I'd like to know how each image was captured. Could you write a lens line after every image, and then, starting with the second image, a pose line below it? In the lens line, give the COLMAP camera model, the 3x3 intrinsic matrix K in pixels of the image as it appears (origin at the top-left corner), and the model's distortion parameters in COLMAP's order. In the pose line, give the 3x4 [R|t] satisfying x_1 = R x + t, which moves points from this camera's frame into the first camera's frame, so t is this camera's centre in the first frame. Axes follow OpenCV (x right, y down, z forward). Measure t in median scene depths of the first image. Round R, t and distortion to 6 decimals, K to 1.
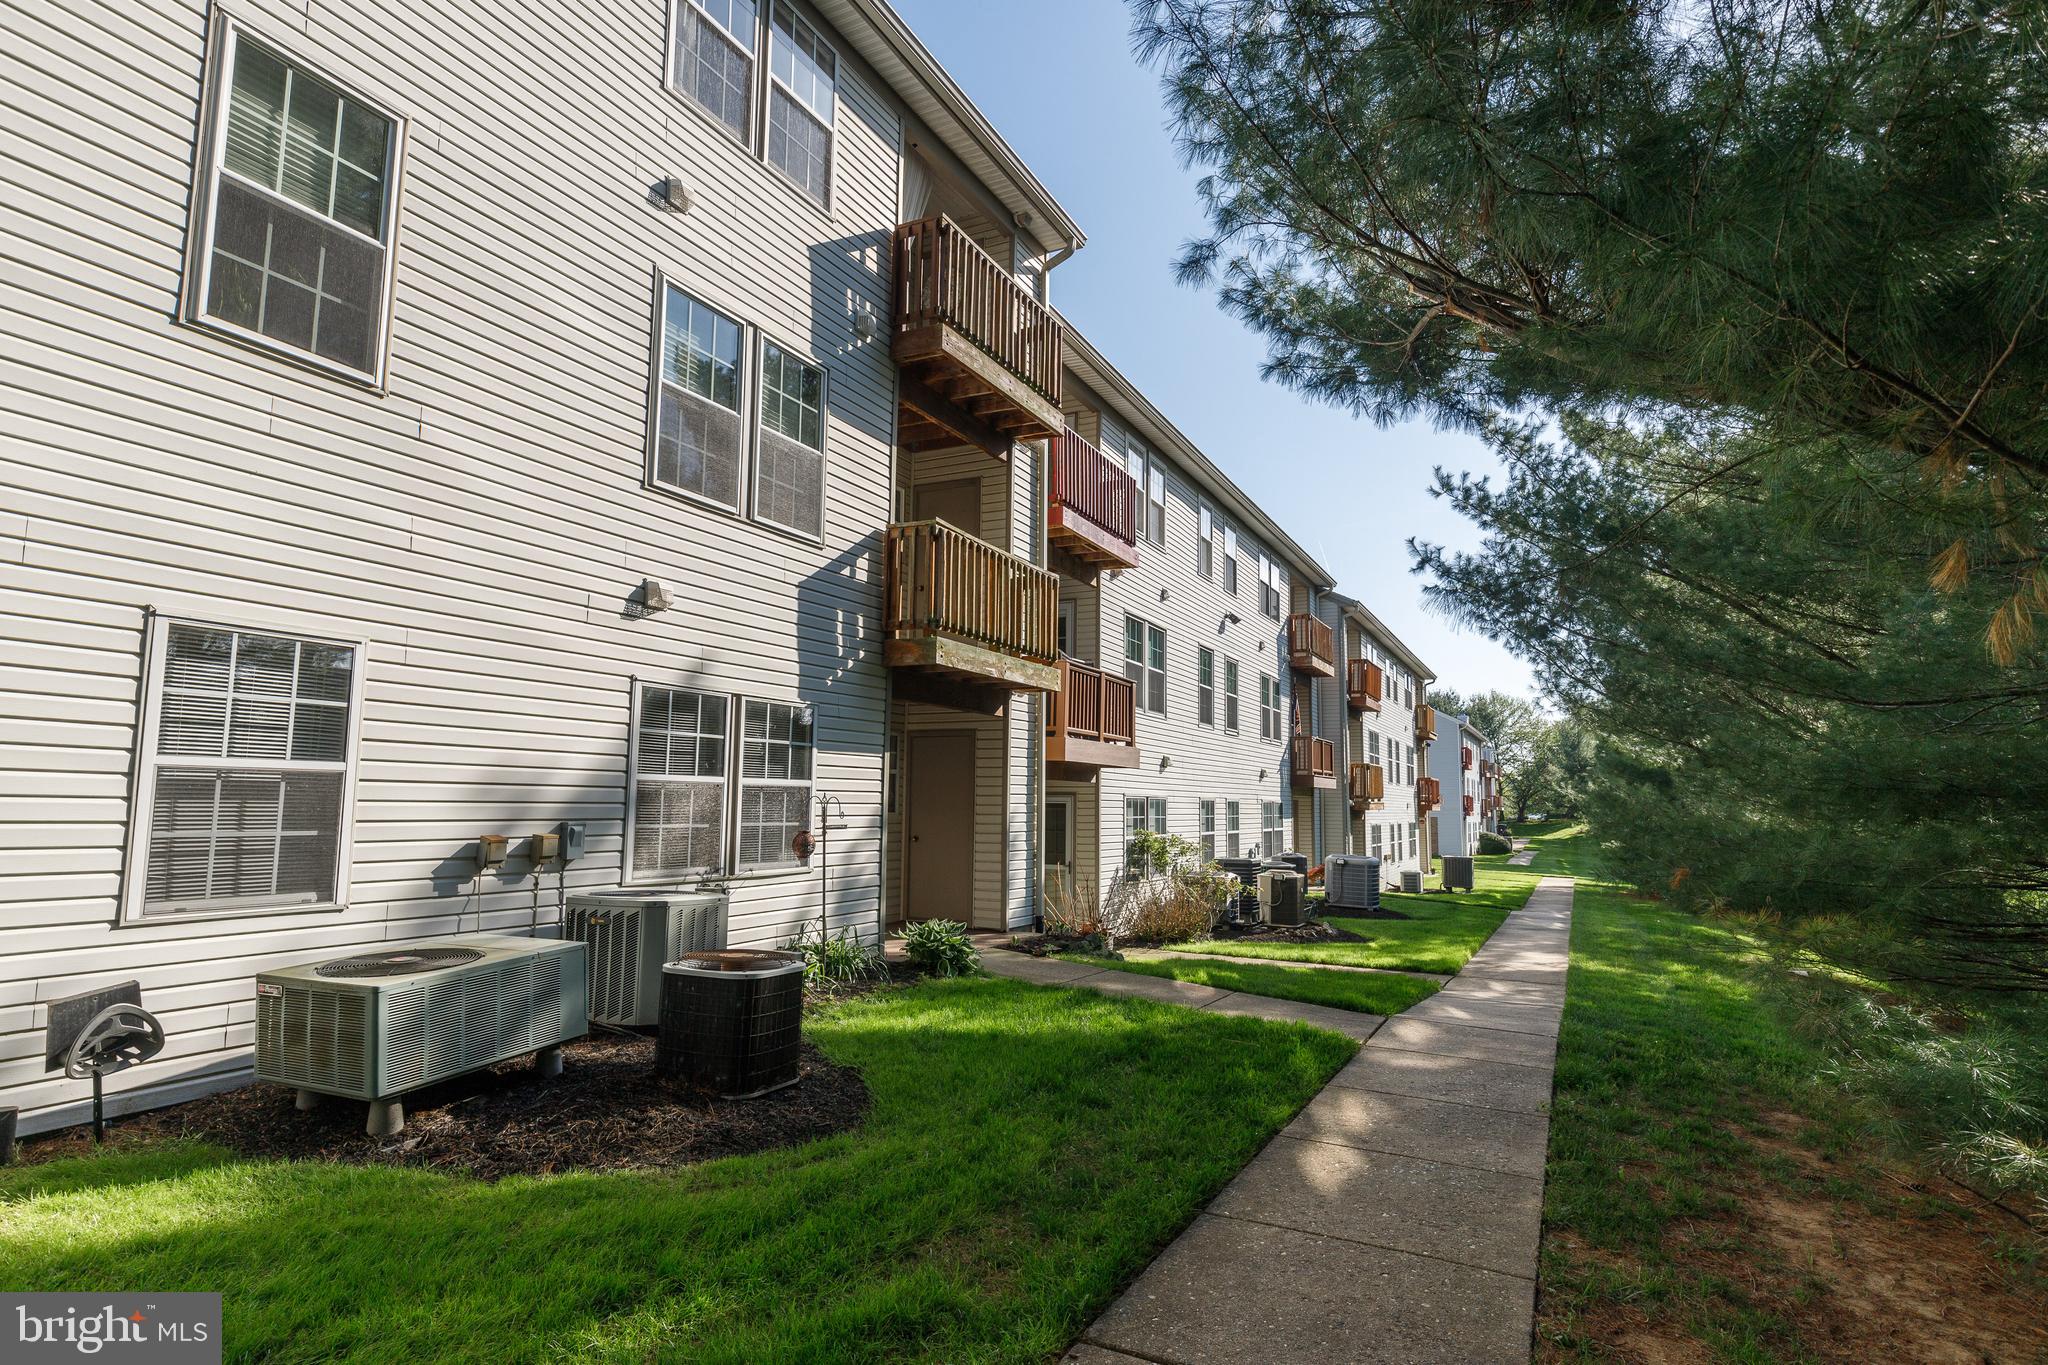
lens RADIAL K [[1081.9, 0, 1055.7], [0, 1081.9, 678.5], [0, 0, 1]] dist [-0.000379, 0.000142]
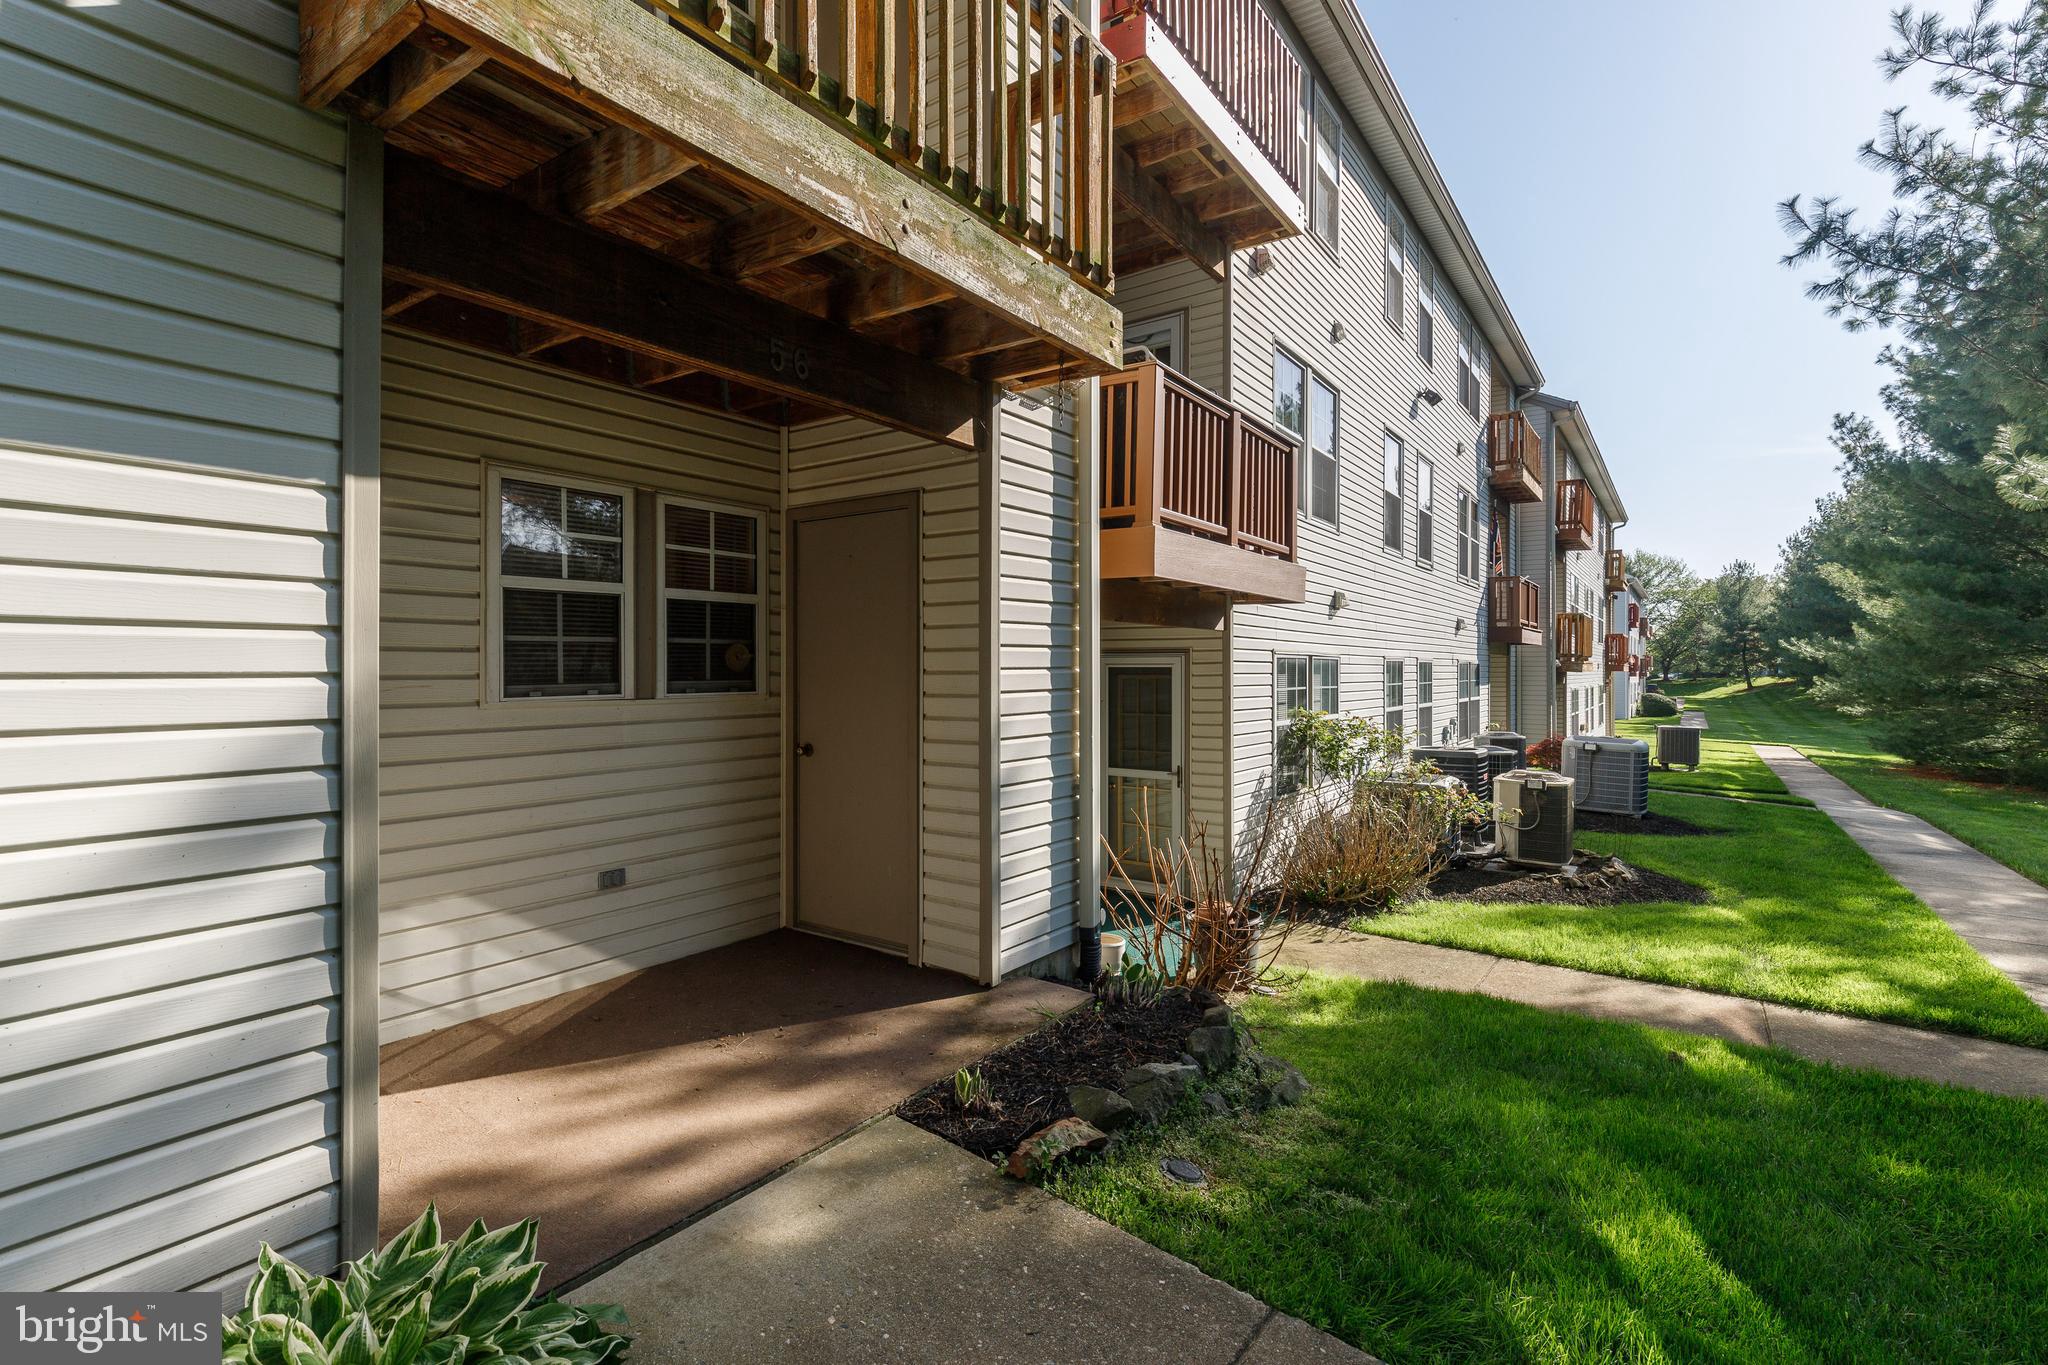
lens RADIAL K [[927.8, 0, 1026.3], [0, 927.8, 685.7], [0, 0, 1]] dist [0.006175, 0.000139]
pose [[0.983970, -0.007512, -0.178176, 0.018081], [0.031100, 0.991030, 0.129967, 0.048778], [0.175602, -0.133425, 0.975378, 0.419984]]
